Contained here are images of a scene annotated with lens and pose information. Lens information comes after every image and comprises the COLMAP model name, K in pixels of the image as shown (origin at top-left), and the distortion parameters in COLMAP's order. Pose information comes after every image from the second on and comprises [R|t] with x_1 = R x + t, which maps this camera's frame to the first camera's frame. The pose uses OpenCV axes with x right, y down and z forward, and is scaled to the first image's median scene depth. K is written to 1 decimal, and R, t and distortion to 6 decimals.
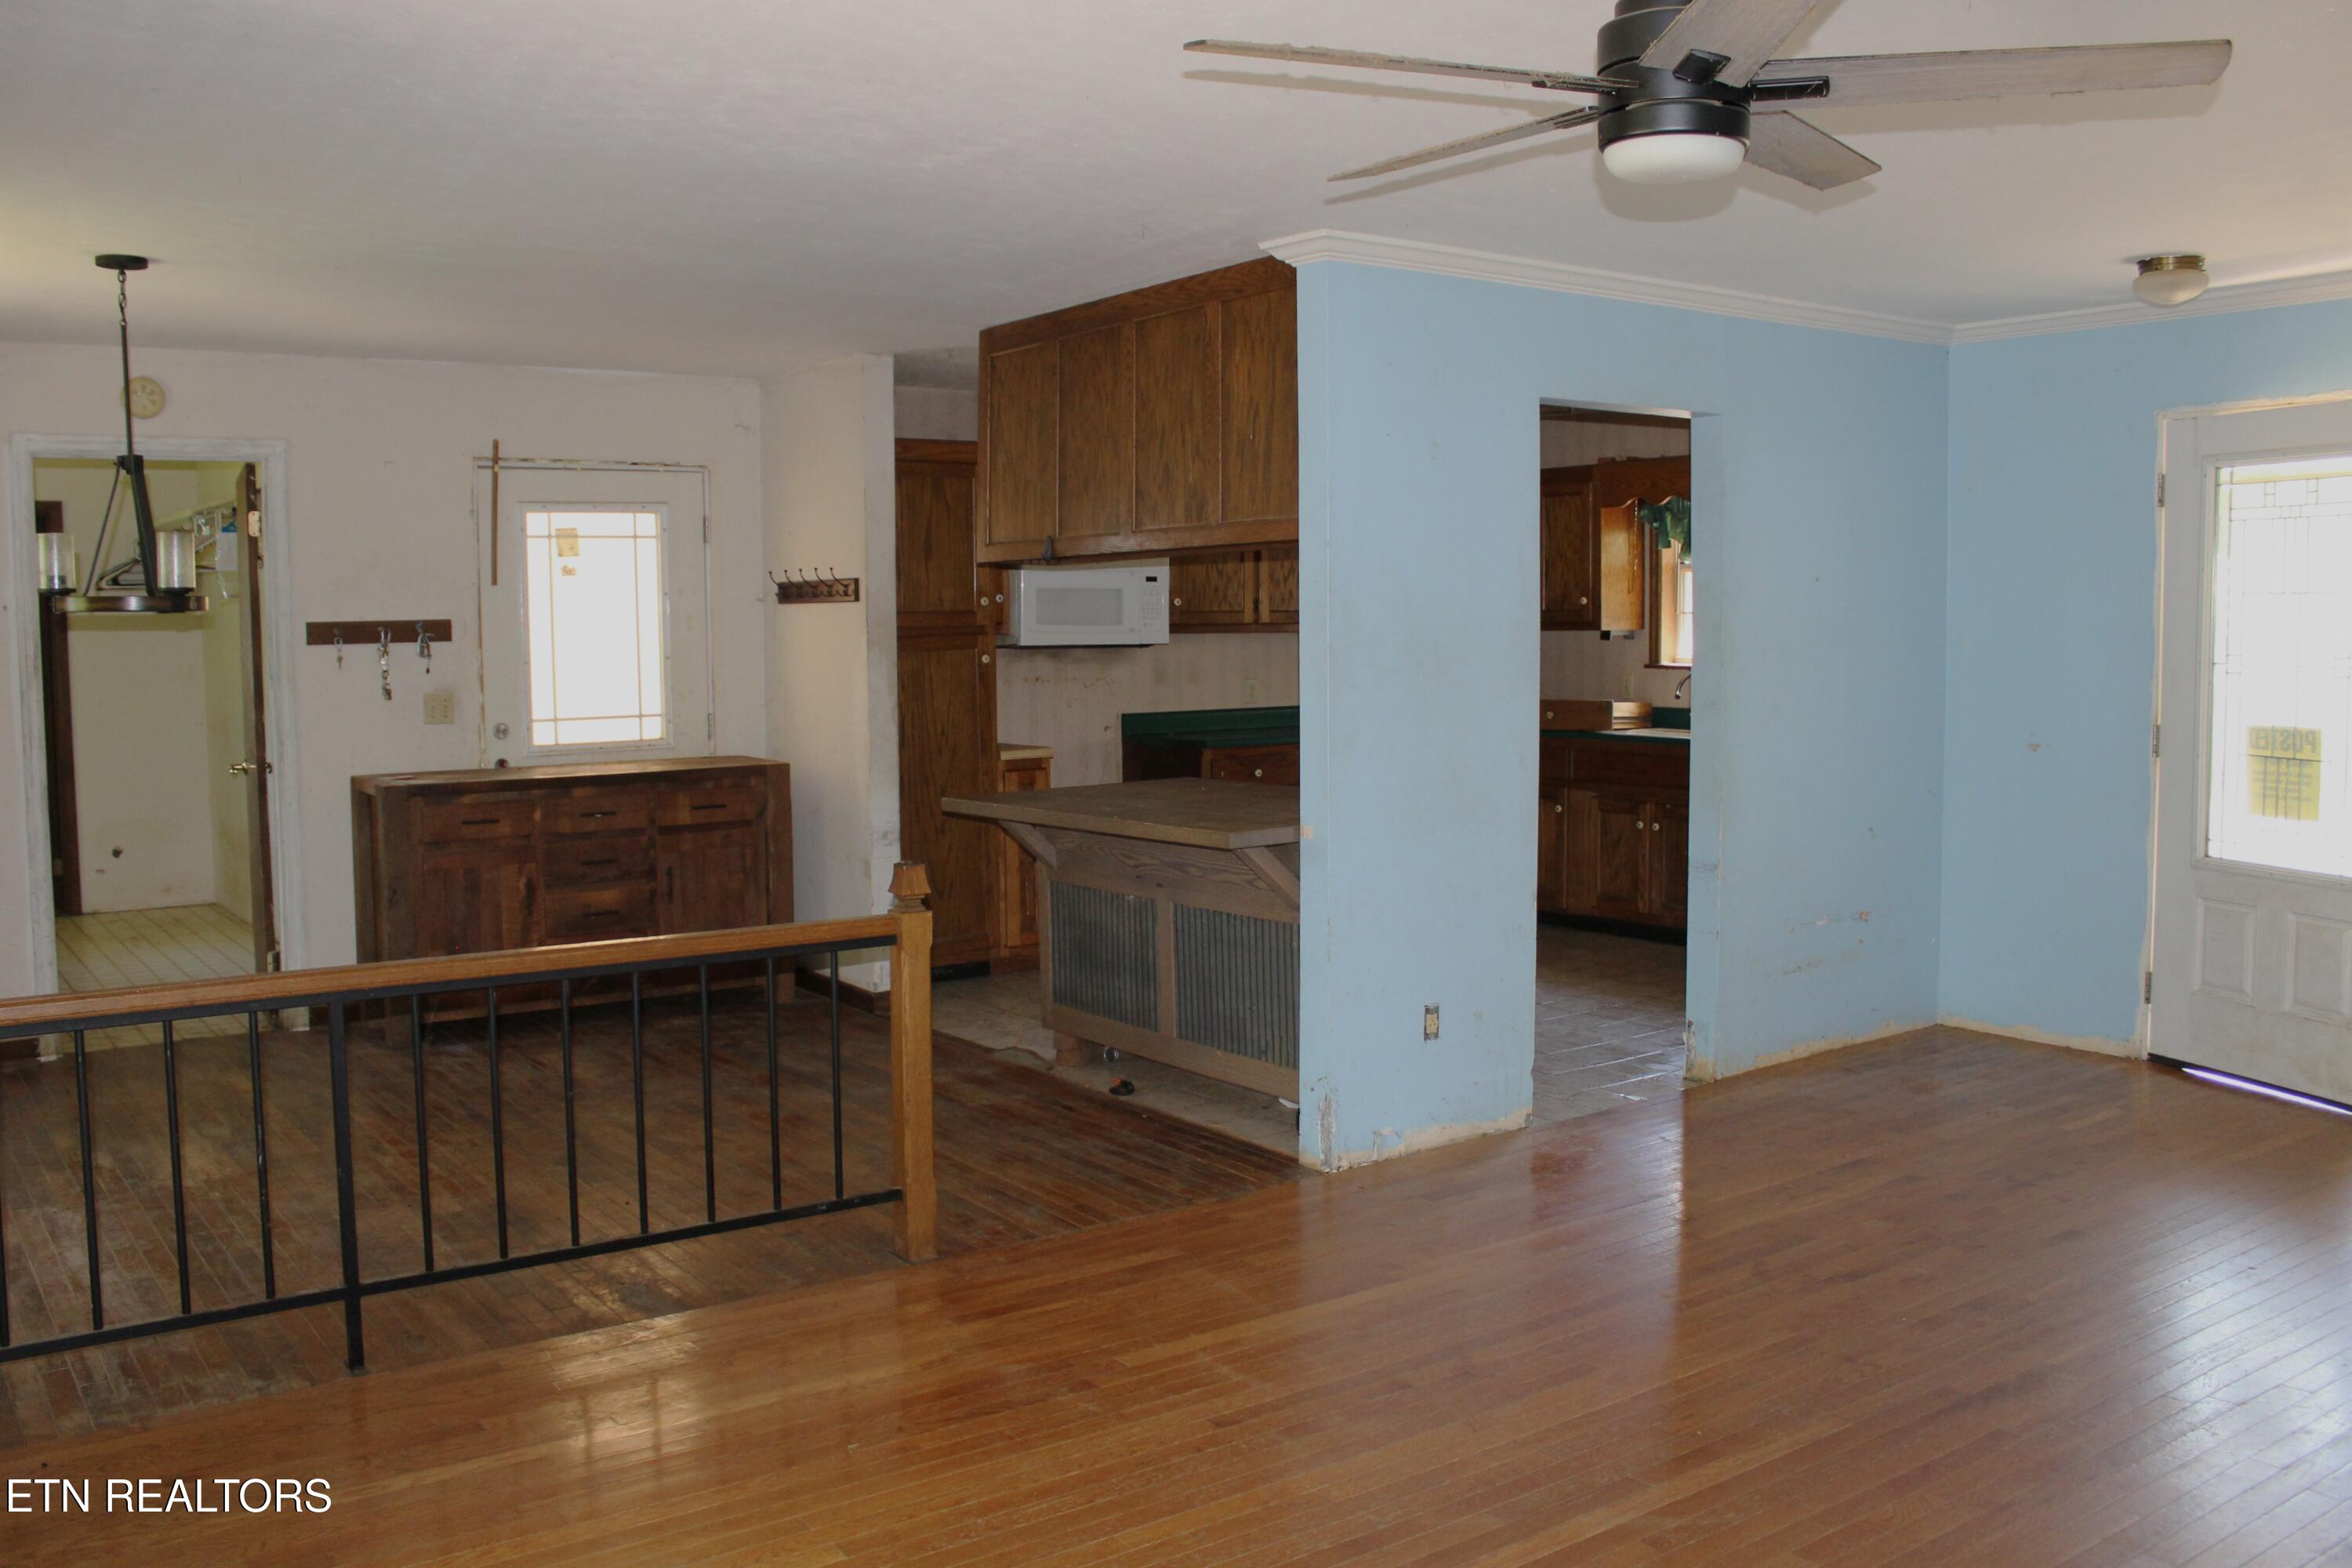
lens RADIAL K [[1944.6, 0, 1176.0], [0, 1944.6, 784.0], [0, 0, 1]] dist [-0.125185, 0.086574]
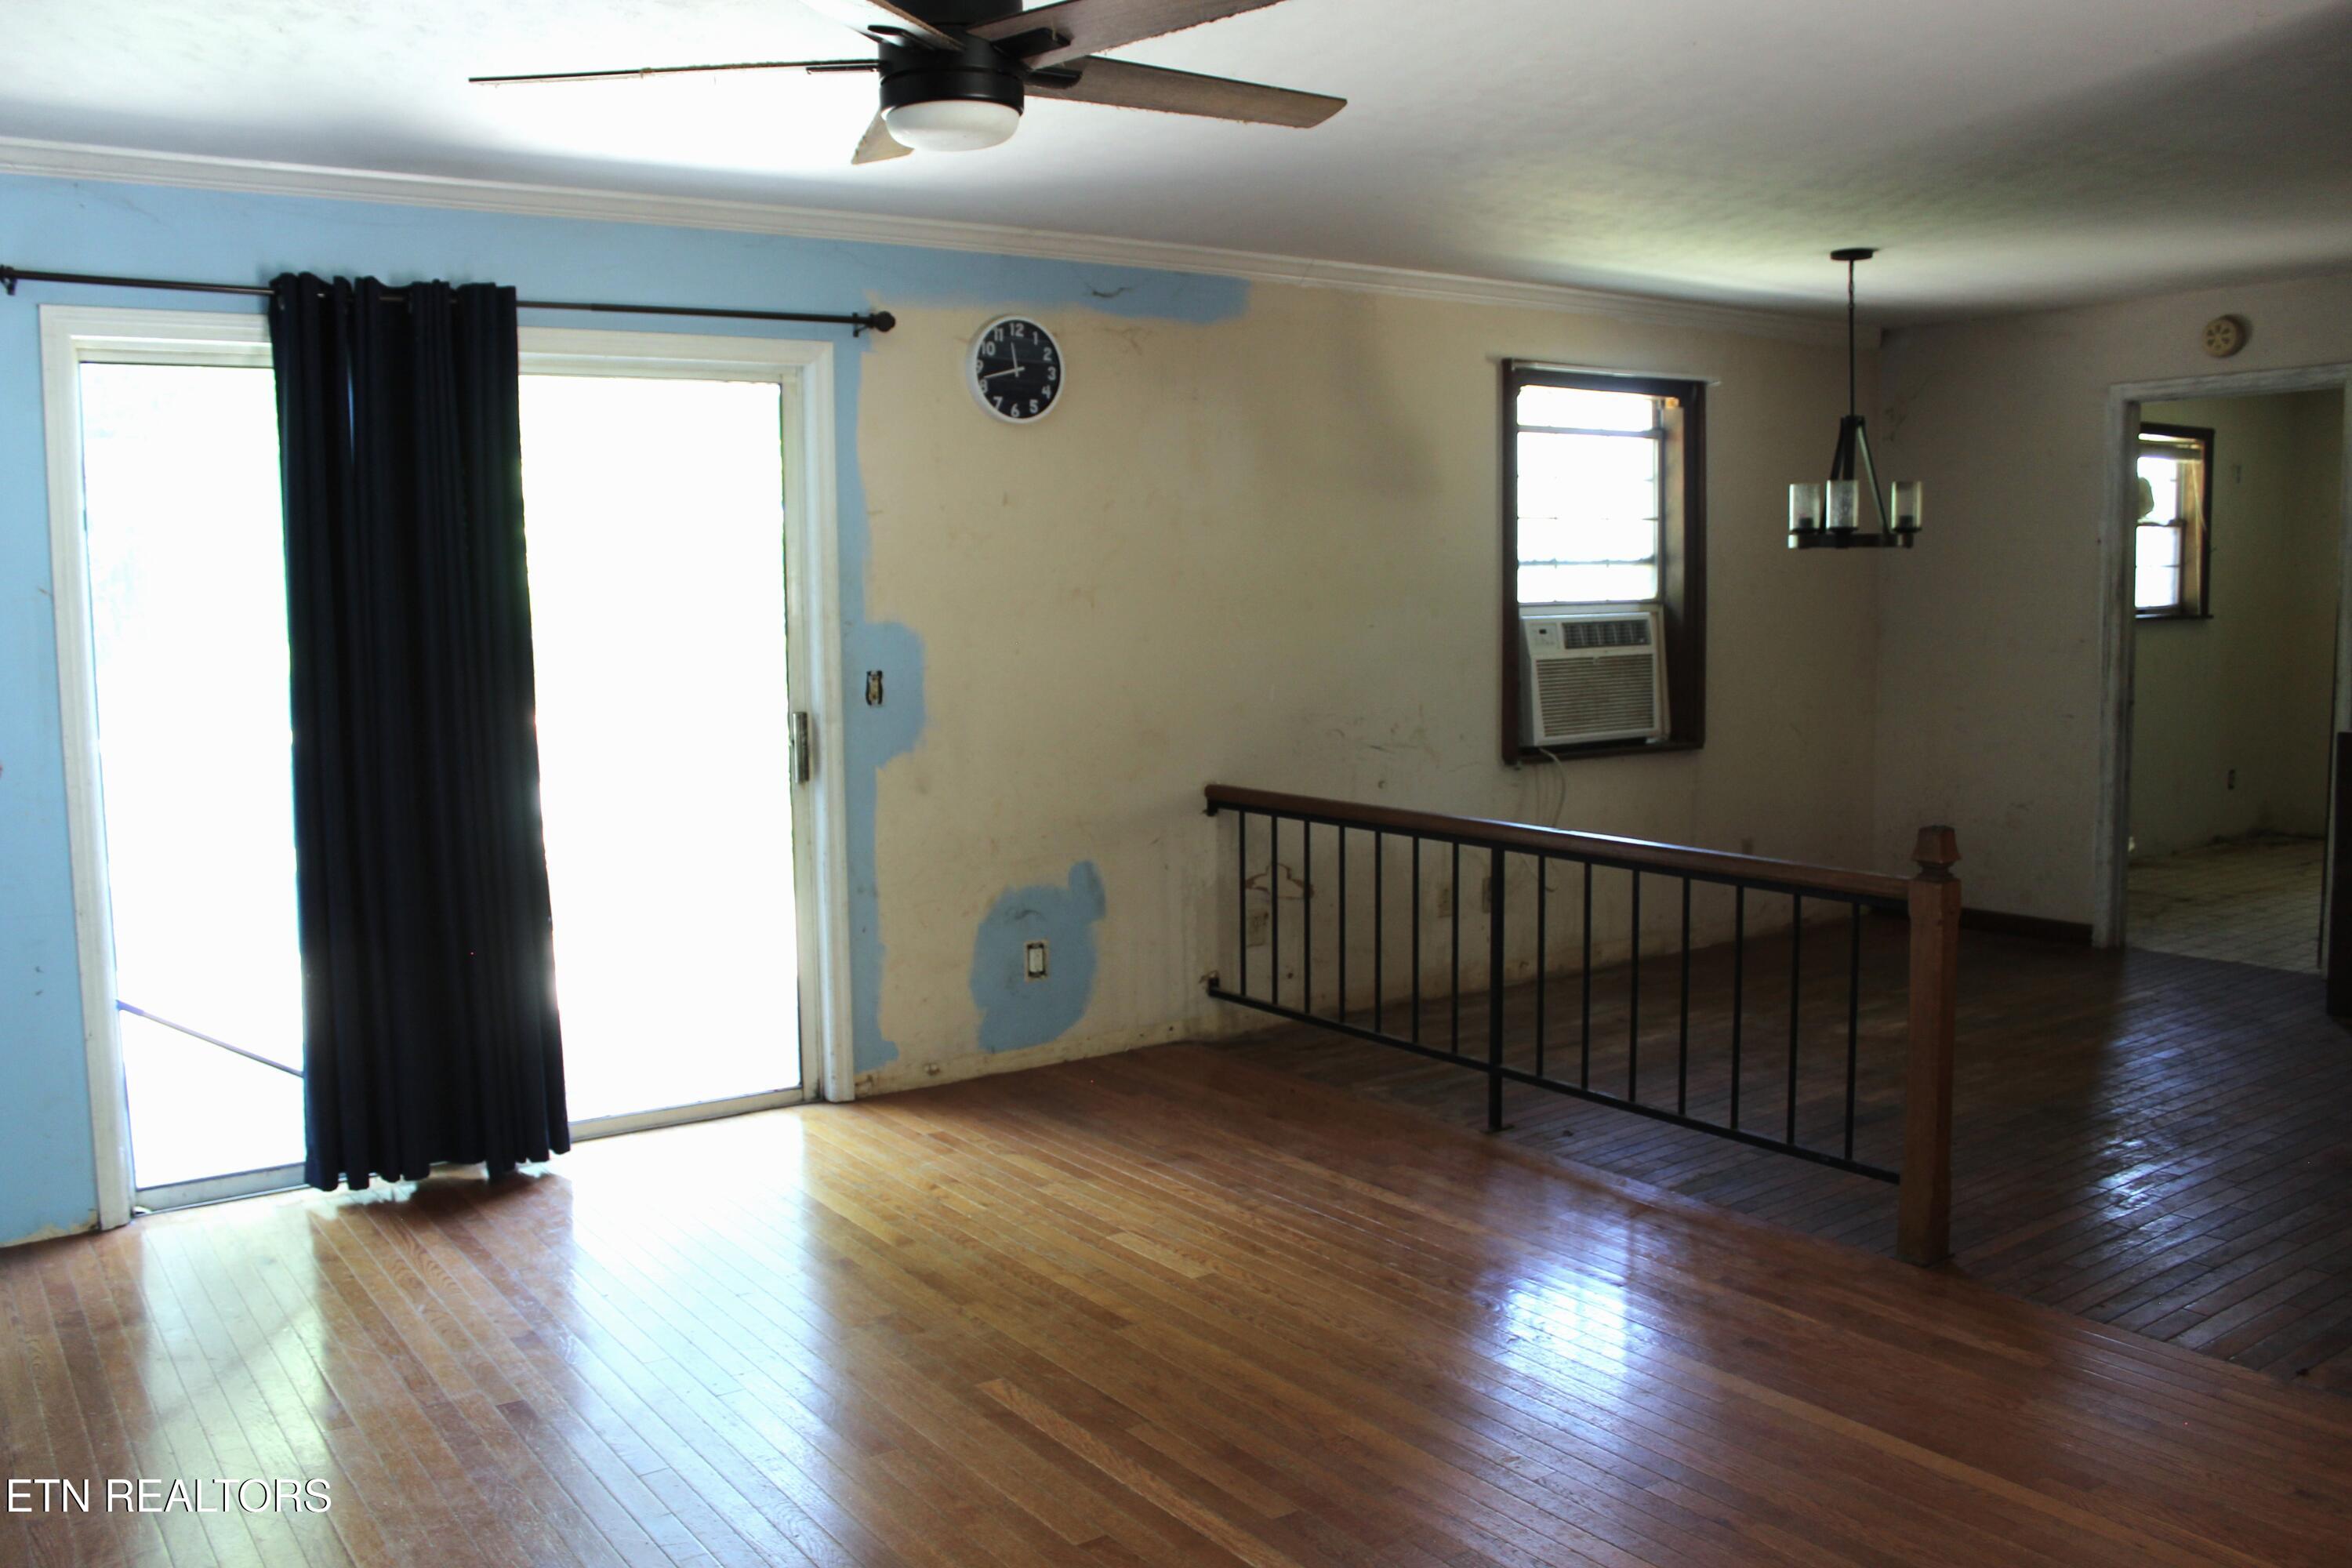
lens RADIAL K [[1944.6, 0, 1176.0], [0, 1944.6, 784.0], [0, 0, 1]] dist [-0.125185, 0.086574]
pose [[0.011685, 0.110382, -0.993820, 0.680862], [-0.071201, 0.991457, 0.109283, -0.045640], [0.997394, 0.069484, 0.019445, 0.578295]]
